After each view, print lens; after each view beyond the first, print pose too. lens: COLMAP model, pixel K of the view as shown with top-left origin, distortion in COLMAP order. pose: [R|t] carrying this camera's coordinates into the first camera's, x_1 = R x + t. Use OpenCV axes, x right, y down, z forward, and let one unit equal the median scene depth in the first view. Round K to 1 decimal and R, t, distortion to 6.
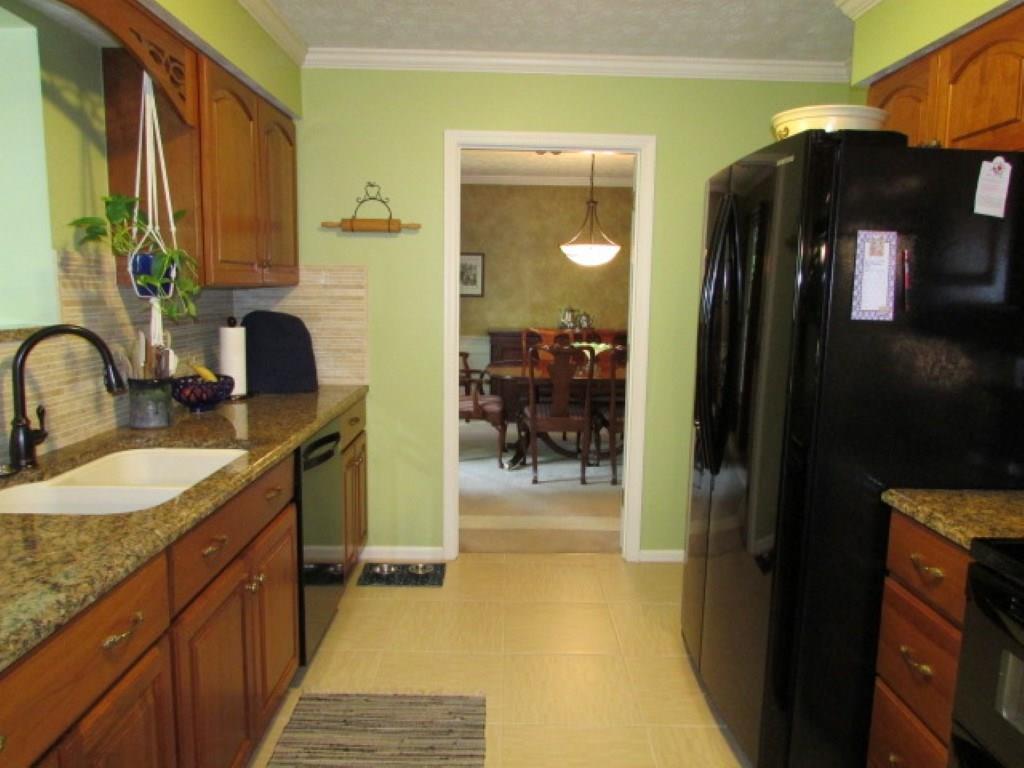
lens RADIAL K [[732.5, 0, 512.0], [0, 732.5, 384.0], [0, 0, 1]] dist [-0.034388, 0.004672]
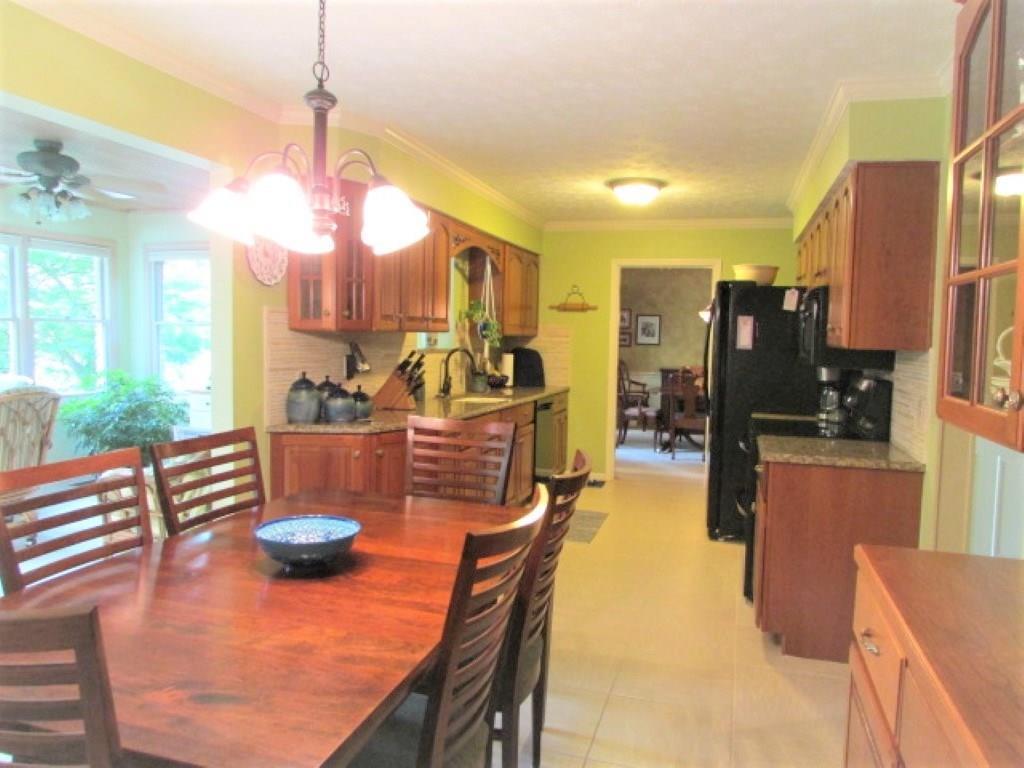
lens RADIAL K [[732.5, 0, 512.0], [0, 732.5, 384.0], [0, 0, 1]] dist [-0.034388, 0.004672]
pose [[0.953123, 0.026612, -0.301411, 0.217291], [-0.048127, 0.996777, -0.064181, 0.113169], [0.298731, 0.075678, 0.951332, -0.803796]]
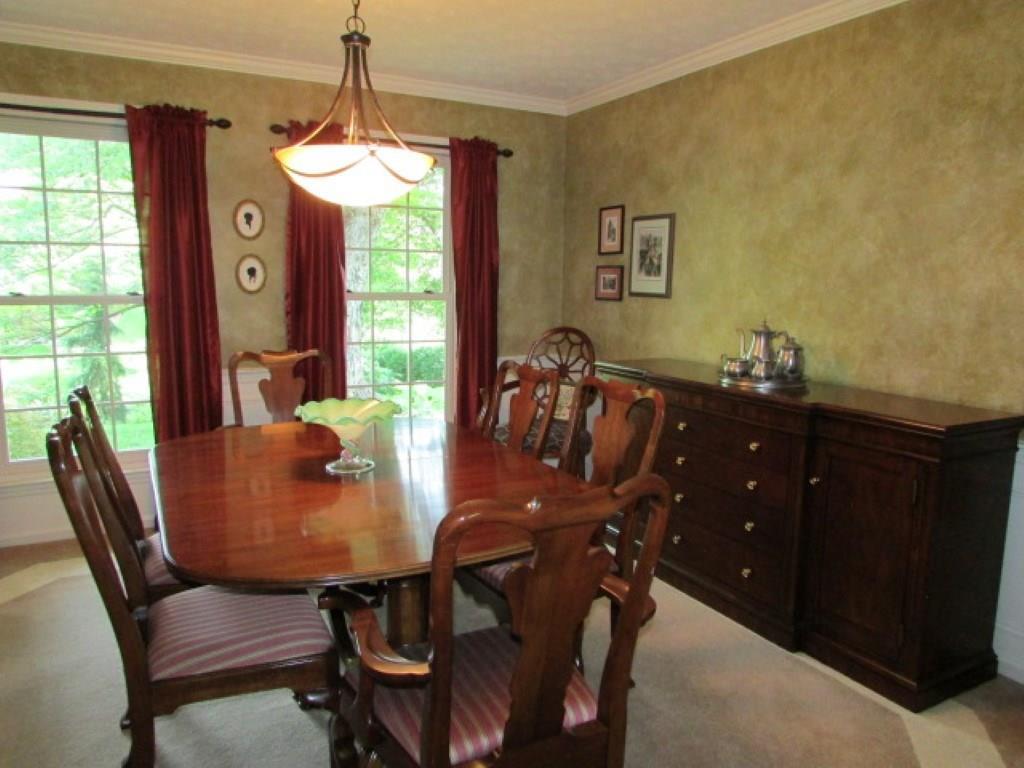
lens RADIAL K [[728.7, 0, 512.0], [0, 728.7, 384.0], [0, 0, 1]] dist [-0.014483, -0.001478]
pose [[0.463770, 0.121277, -0.877616, 0.678094], [-0.133750, 0.988817, 0.065964, -0.143322], [0.875802, 0.086789, 0.474805, 1.217041]]
